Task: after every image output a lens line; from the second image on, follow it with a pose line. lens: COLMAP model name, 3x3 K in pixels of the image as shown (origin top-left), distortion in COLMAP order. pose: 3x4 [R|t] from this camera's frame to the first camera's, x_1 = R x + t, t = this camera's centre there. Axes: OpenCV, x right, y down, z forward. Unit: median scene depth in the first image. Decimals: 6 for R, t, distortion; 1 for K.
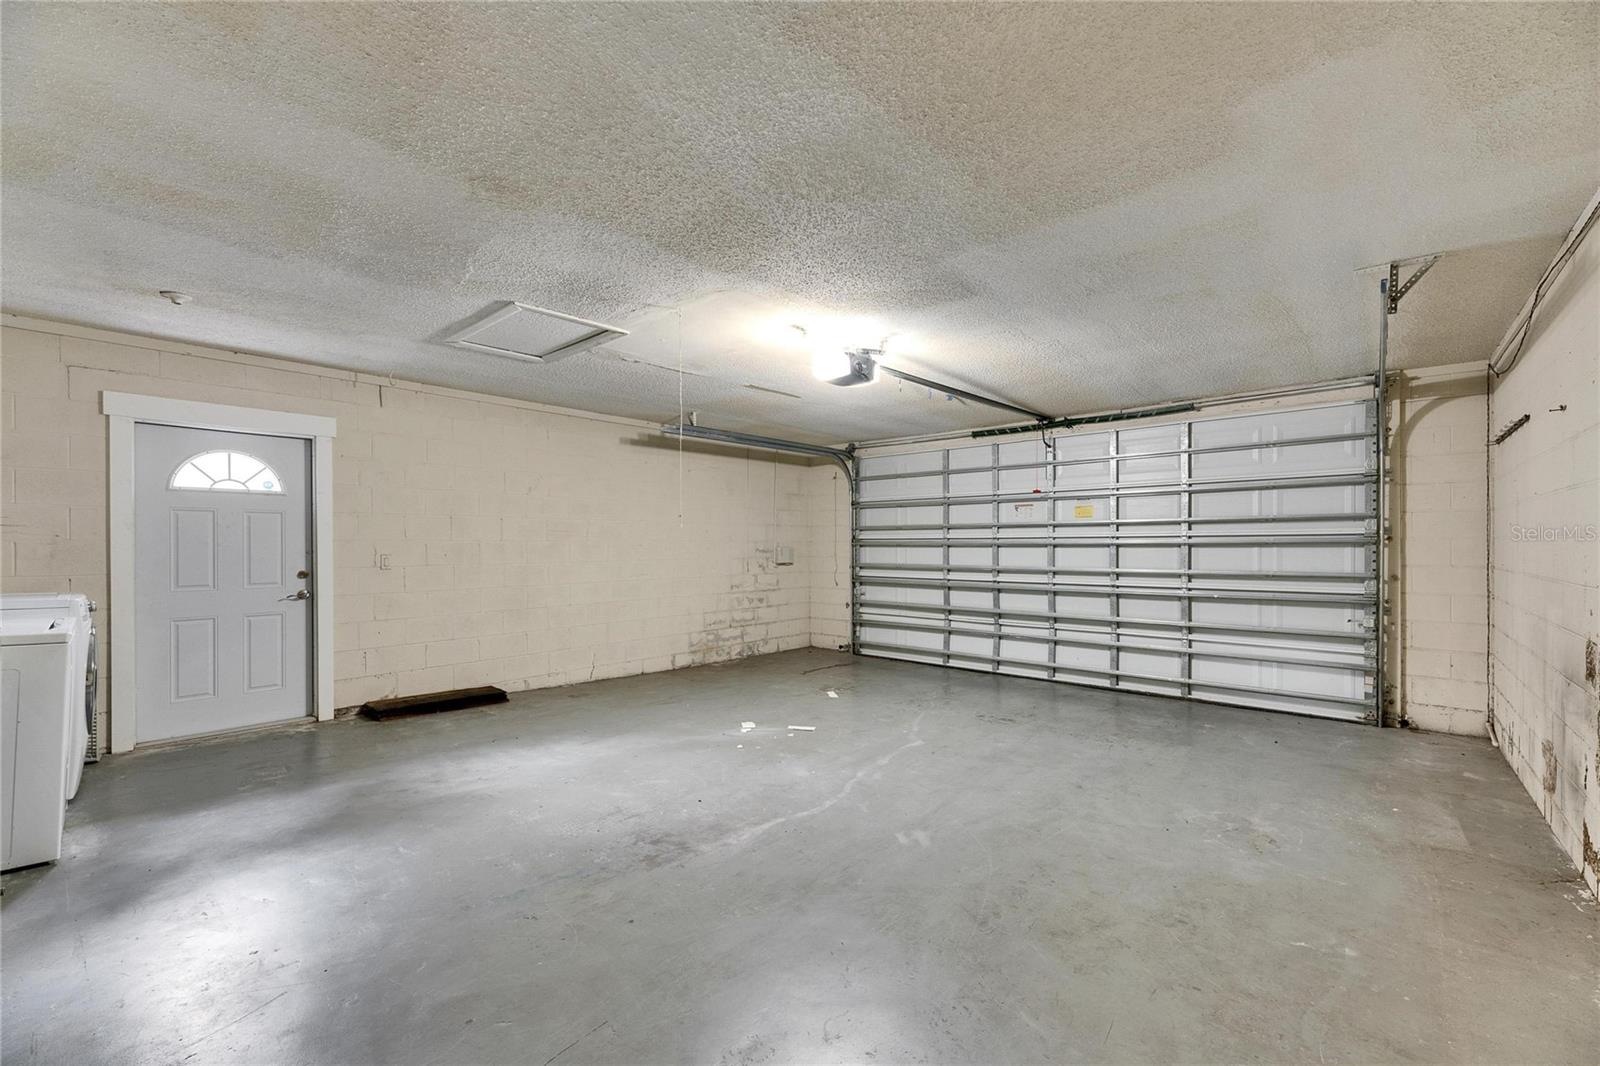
lens RADIAL K [[643.9, 0, 799.9], [0, 643.9, 552.7], [0, 0, 1]] dist [0.009086, -0.005066]
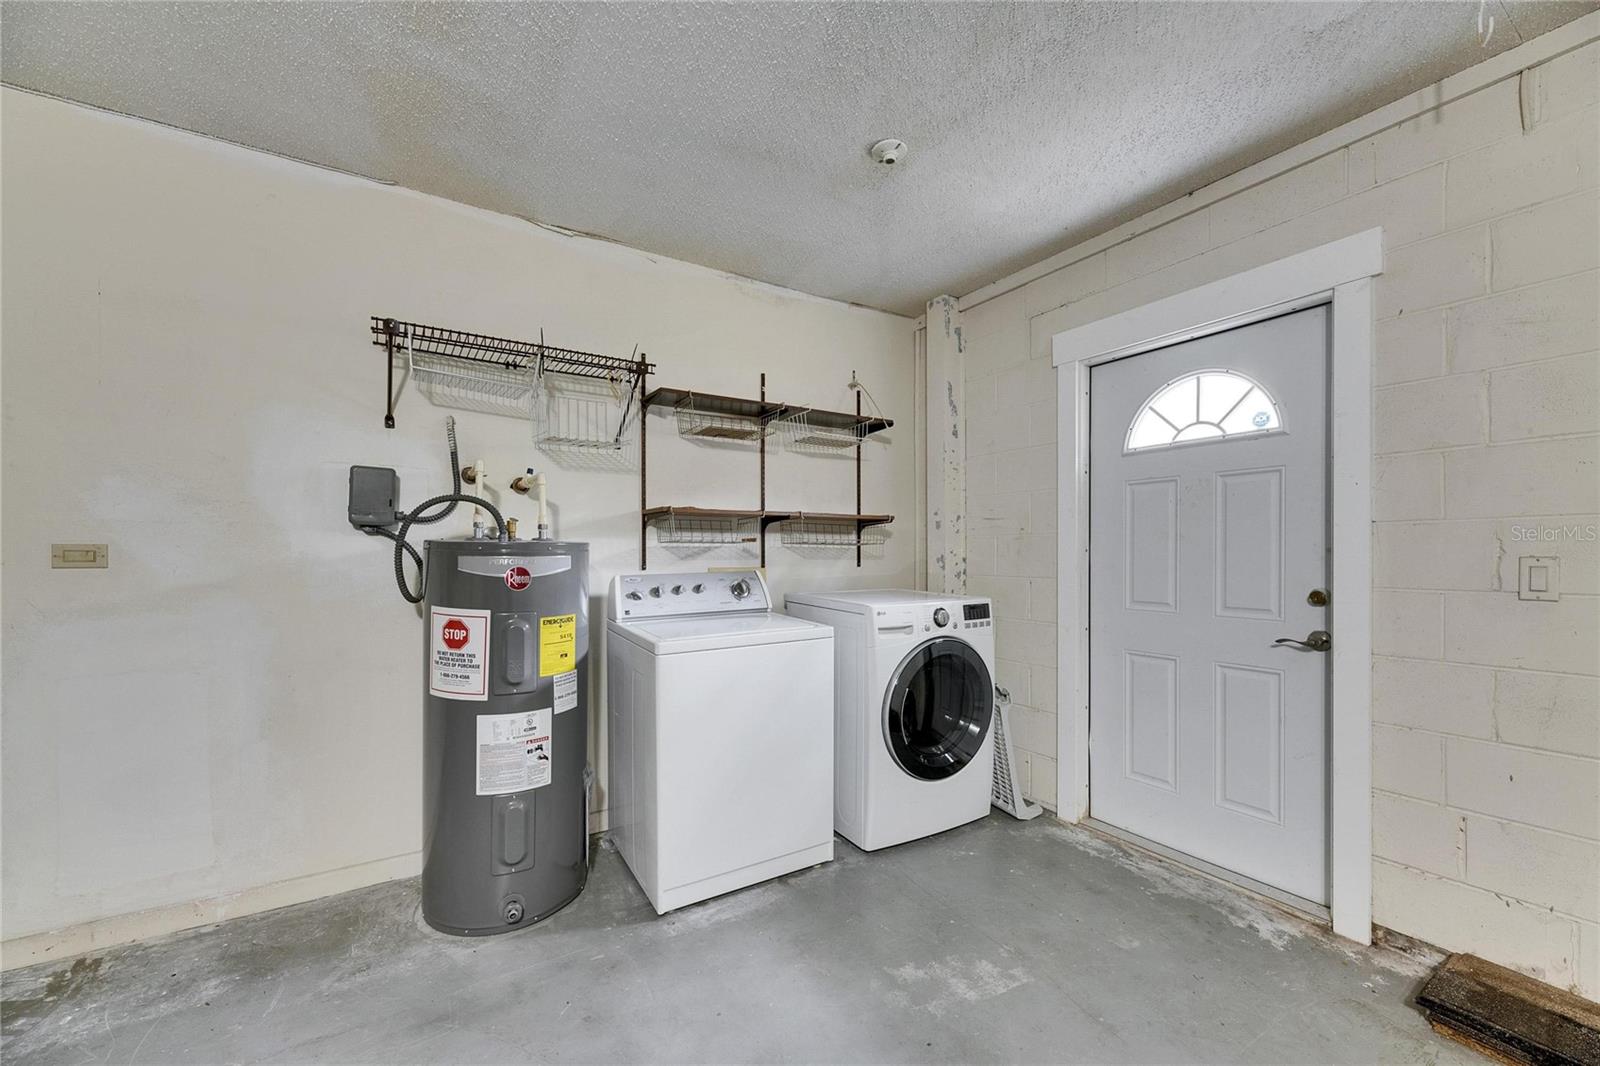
lens RADIAL K [[643.9, 0, 799.9], [0, 643.9, 552.7], [0, 0, 1]] dist [0.009086, -0.005066]
pose [[-0.266417, 0.000748, -0.963857, -0.239698], [-0.011208, 0.999930, 0.003874, 0.004310], [0.963793, 0.011835, -0.266390, 0.826089]]
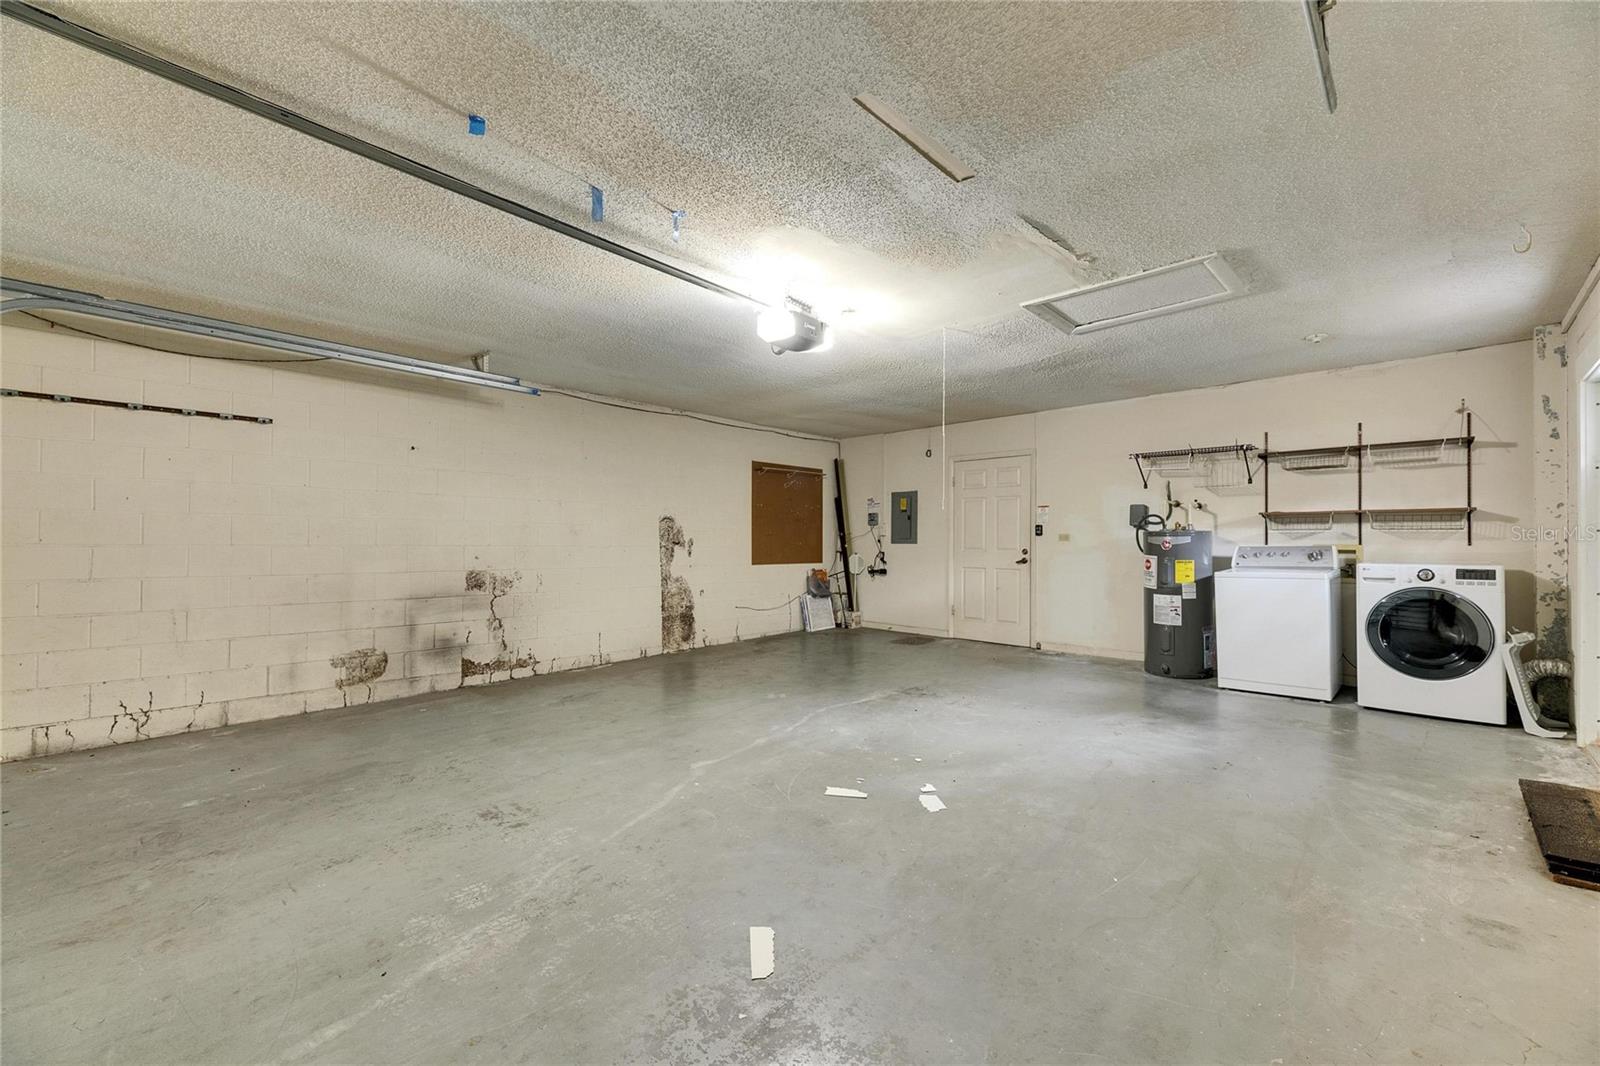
lens RADIAL K [[647.2, 0, 800.0], [0, 647.2, 536.9], [0, 0, 1]] dist [0.009742, -0.004221]
pose [[-0.998928, -0.002771, 0.046209, 0.022015], [-0.002622, 0.999991, 0.003284, 0.009065], [-0.046217, 0.003159, -0.998926, 1.809947]]
